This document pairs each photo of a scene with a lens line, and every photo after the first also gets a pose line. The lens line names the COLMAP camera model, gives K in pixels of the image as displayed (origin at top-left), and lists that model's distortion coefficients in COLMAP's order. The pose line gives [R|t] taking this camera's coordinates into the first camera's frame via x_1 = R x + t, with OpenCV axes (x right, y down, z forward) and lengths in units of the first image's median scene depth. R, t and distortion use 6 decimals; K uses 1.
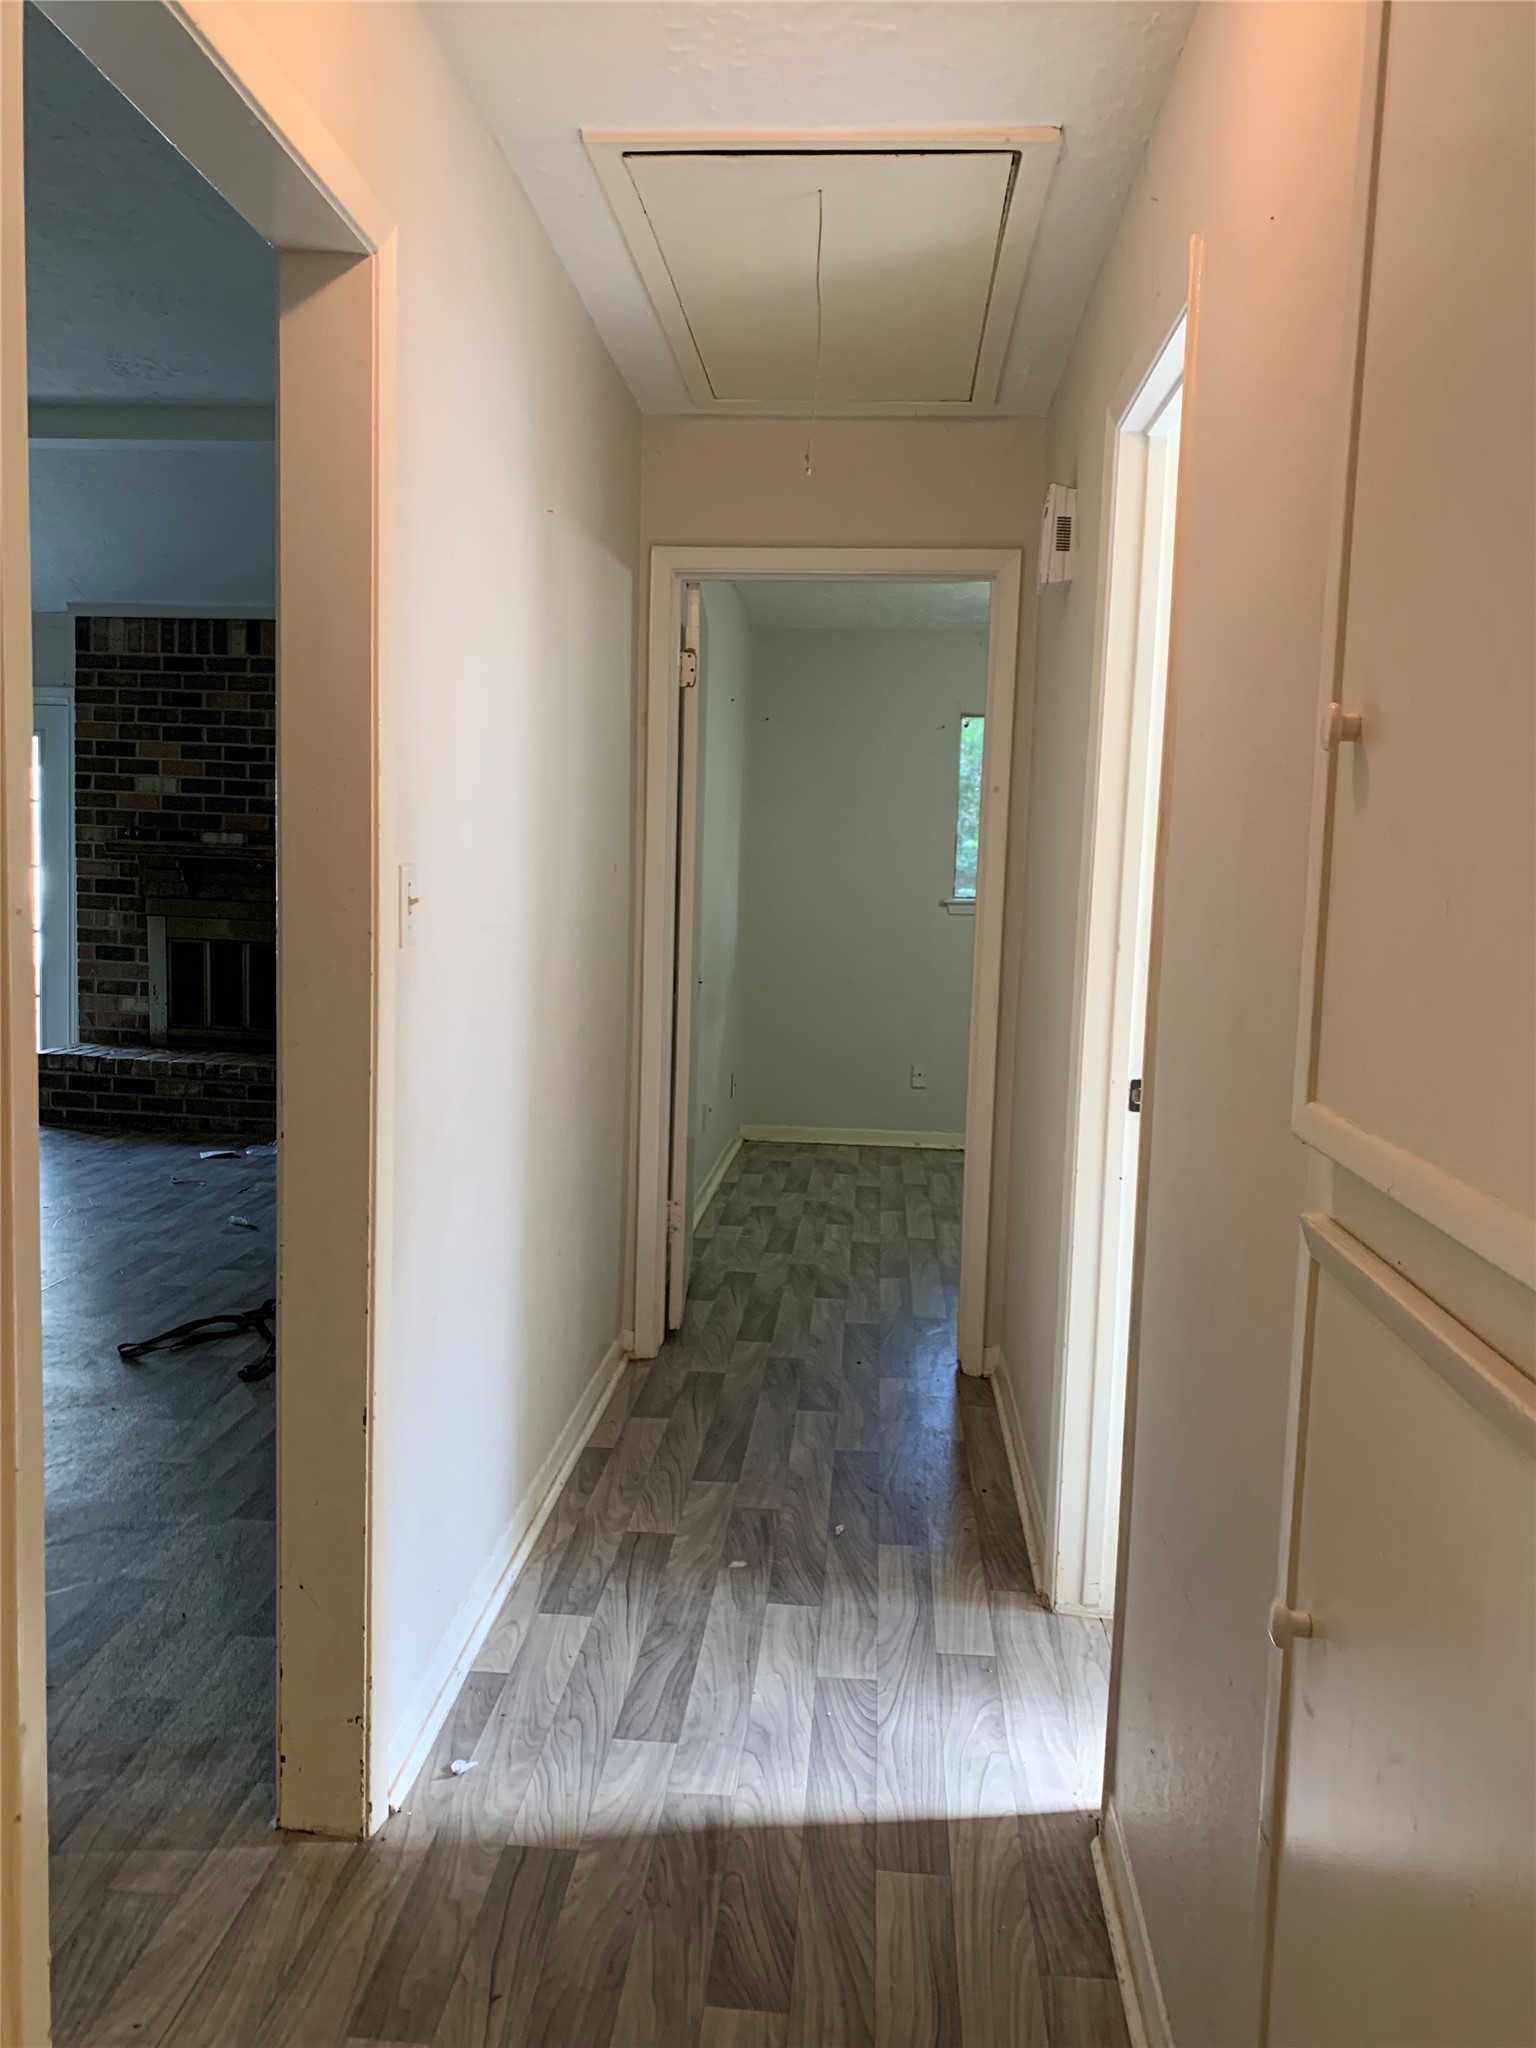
lens RADIAL K [[1565.9, 0, 768.0], [0, 1565.9, 1024.0], [0, 0, 1]] dist [-0.007487, -0.001914]
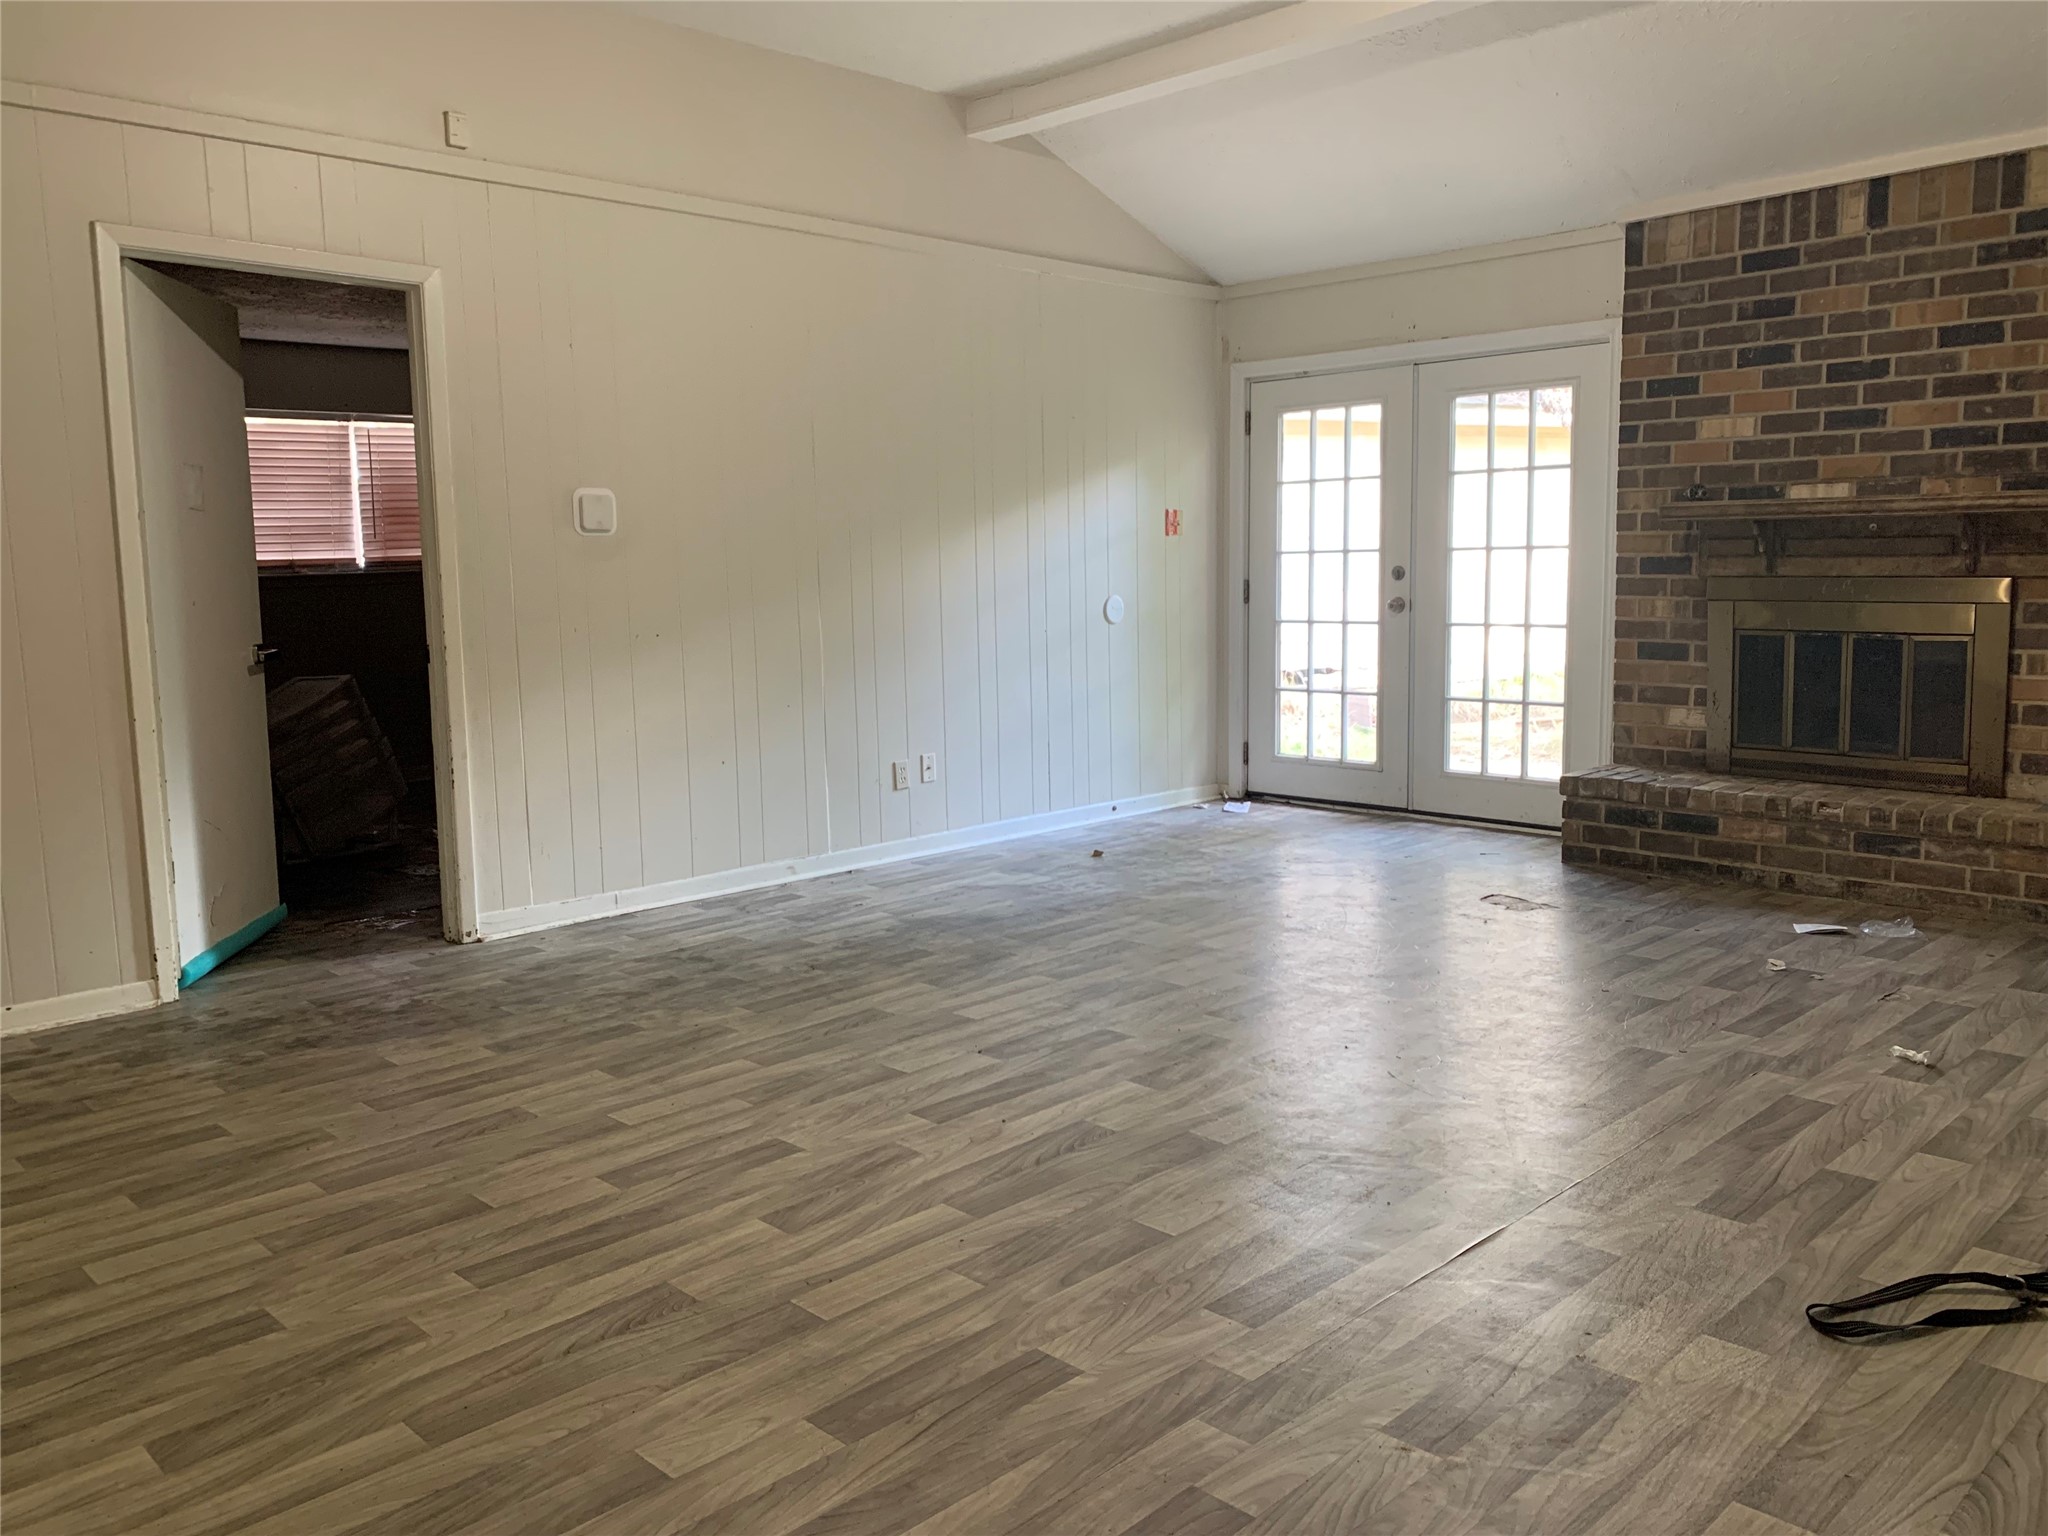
lens RADIAL K [[1565.9, 0, 1024.0], [0, 1565.9, 768.0], [0, 0, 1]] dist [-0.007487, -0.001914]
pose [[0.750449, 0.032935, -0.660108, -0.141092], [-0.018508, 0.999413, 0.028823, -0.003510], [0.660670, -0.009413, 0.750618, 0.204211]]
